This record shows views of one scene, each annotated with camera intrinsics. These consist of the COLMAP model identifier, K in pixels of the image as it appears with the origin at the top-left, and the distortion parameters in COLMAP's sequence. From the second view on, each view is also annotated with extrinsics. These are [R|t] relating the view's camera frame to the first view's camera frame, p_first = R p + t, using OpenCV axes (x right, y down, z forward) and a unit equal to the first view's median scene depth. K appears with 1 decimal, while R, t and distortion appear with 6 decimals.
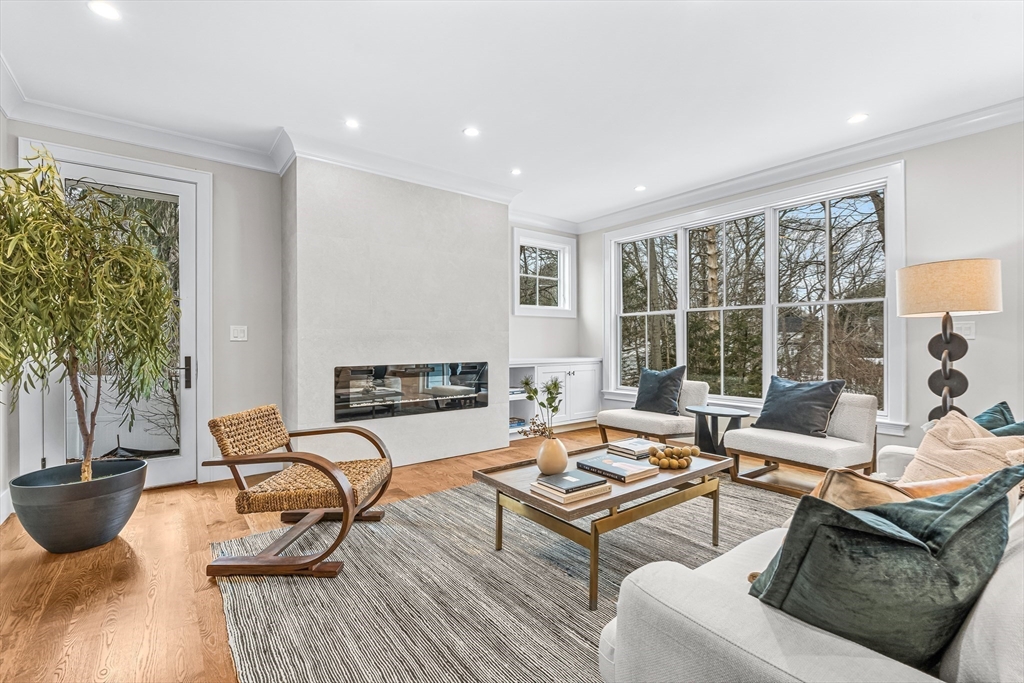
lens RADIAL K [[452.8, 0, 514.8], [0, 452.8, 340.5], [0, 0, 1]] dist [-0.002646, -0.000289]
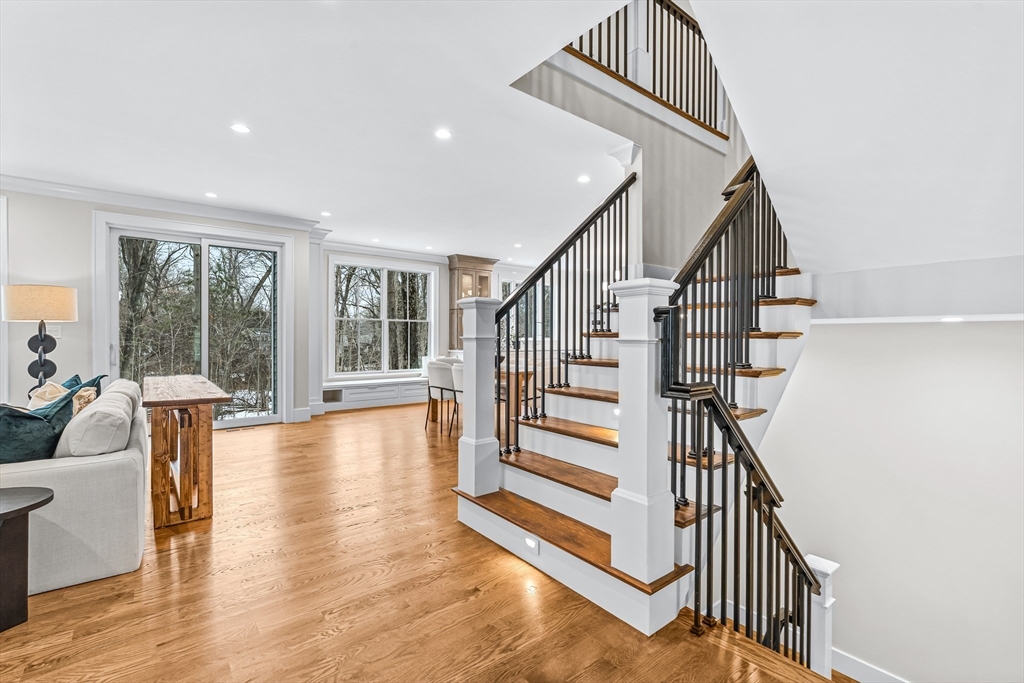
lens RADIAL K [[452.8, 0, 513.9], [0, 452.8, 338.9], [0, 0, 1]] dist [-0.002646, -0.000289]
pose [[-0.010904, -0.003710, 0.999934, -1.805459], [-0.005412, 0.999979, 0.003651, -0.058114], [-0.999926, -0.005372, -0.010924, -1.770208]]
